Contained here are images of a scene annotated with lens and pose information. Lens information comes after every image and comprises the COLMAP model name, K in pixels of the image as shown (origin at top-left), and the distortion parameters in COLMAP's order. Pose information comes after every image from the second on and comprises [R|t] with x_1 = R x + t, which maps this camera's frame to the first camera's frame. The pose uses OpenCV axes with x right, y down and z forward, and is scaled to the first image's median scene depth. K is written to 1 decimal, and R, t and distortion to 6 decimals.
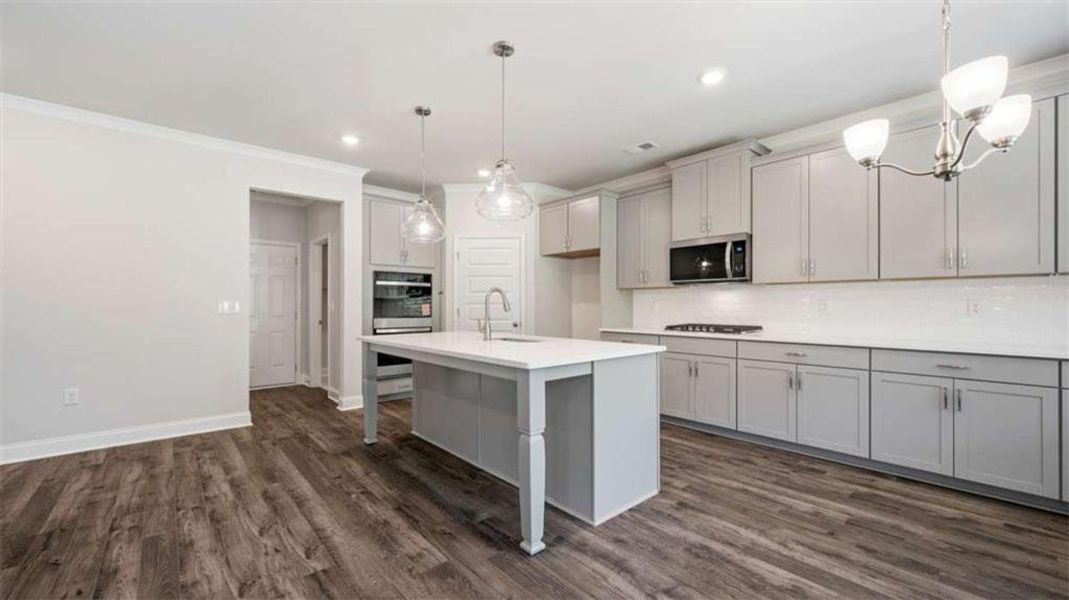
lens RADIAL K [[422.5, 0, 537.0], [0, 422.5, 304.0], [0, 0, 1]] dist [-0.001385, -0.000270]
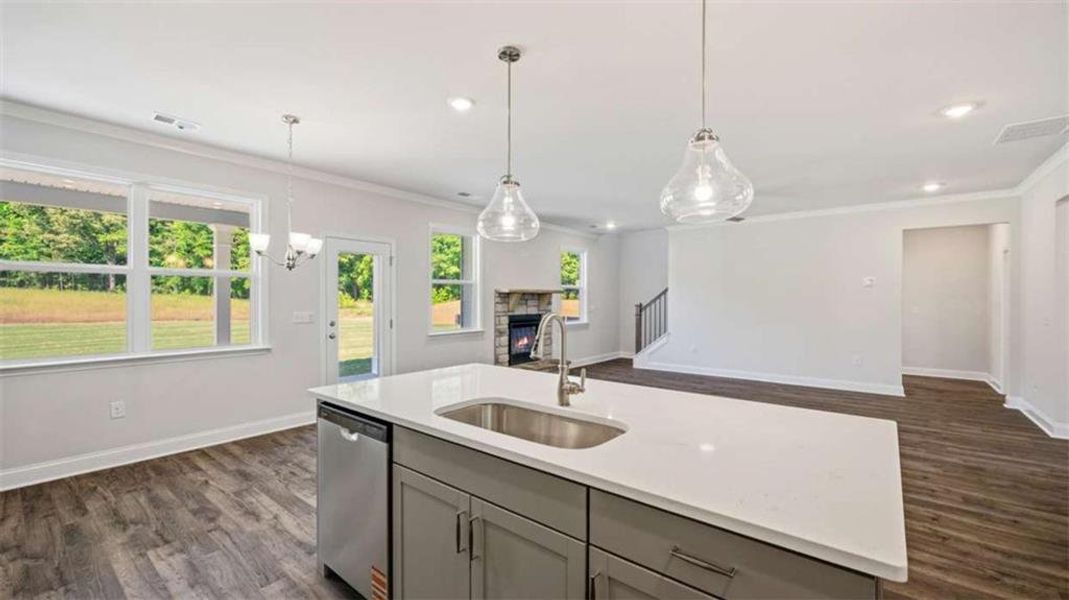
lens RADIAL K [[434.4, 0, 537.8], [0, 434.4, 300.4], [0, 0, 1]] dist [-0.000969, -0.000070]
pose [[-0.985501, -0.000282, -0.169671, 0.020917], [-0.000045, 0.999999, -0.001401, -0.063571], [0.169671, -0.001373, -0.985500, 1.873626]]
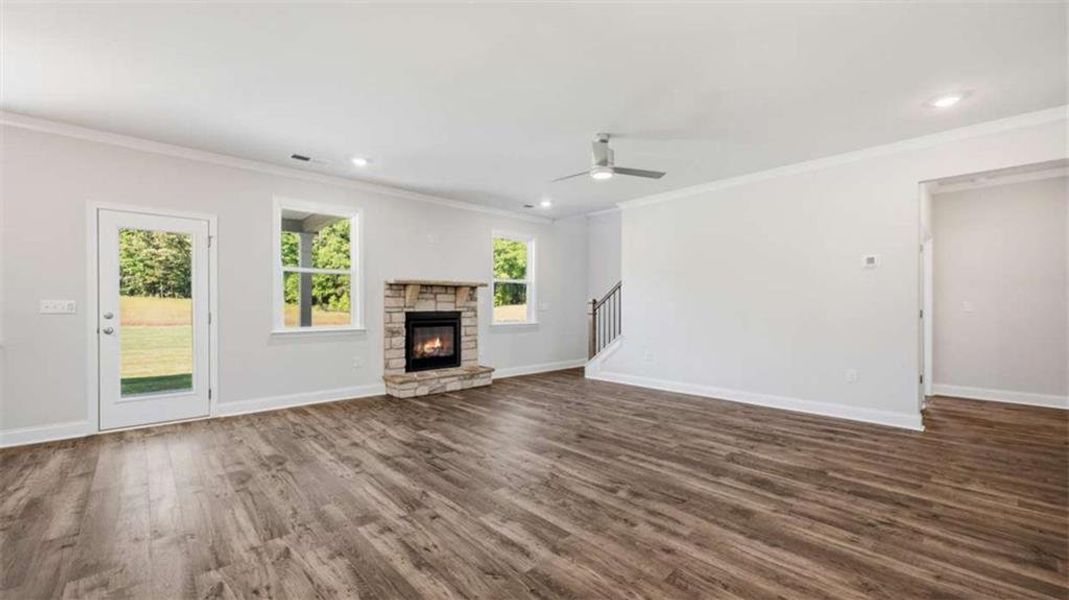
lens RADIAL K [[429.9, 0, 536.9], [0, 429.9, 310.3], [0, 0, 1]] dist [0.000163, -0.000083]
pose [[-0.999757, -0.000037, -0.022038, -0.884711], [-0.000121, 0.999993, 0.003849, 0.008850], [0.022038, 0.003851, -0.999750, 1.427343]]
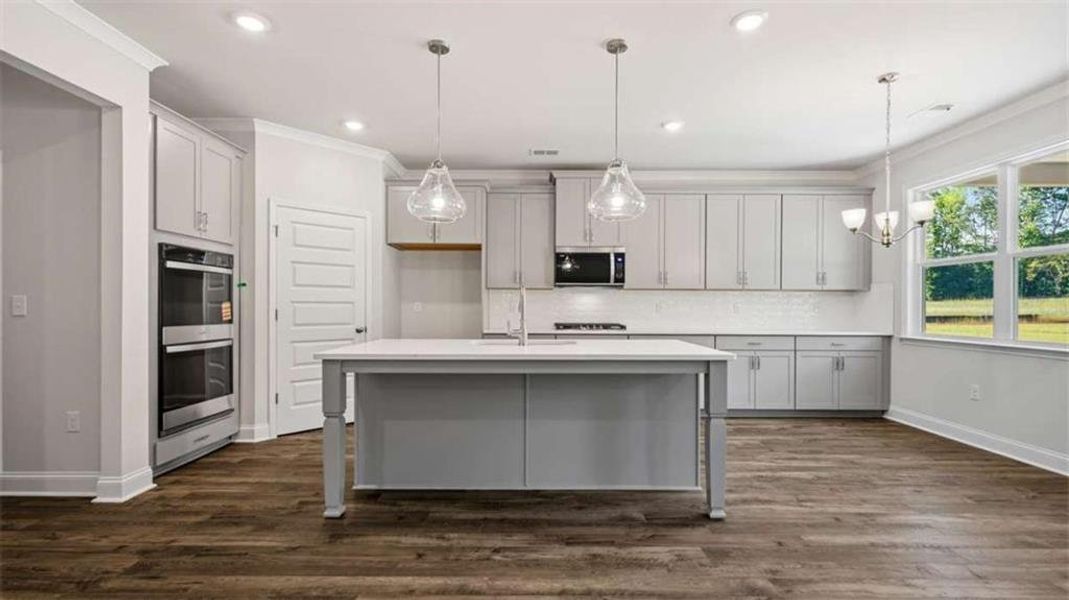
lens RADIAL K [[482.4, 0, 535.5], [0, 482.4, 306.8], [0, 0, 1]] dist [0.000102, -0.000009]
pose [[0.665367, 0.002129, 0.746514, -1.013683], [-0.007109, 0.999969, 0.003485, 0.002279], [-0.746483, -0.007626, 0.665361, 0.371407]]
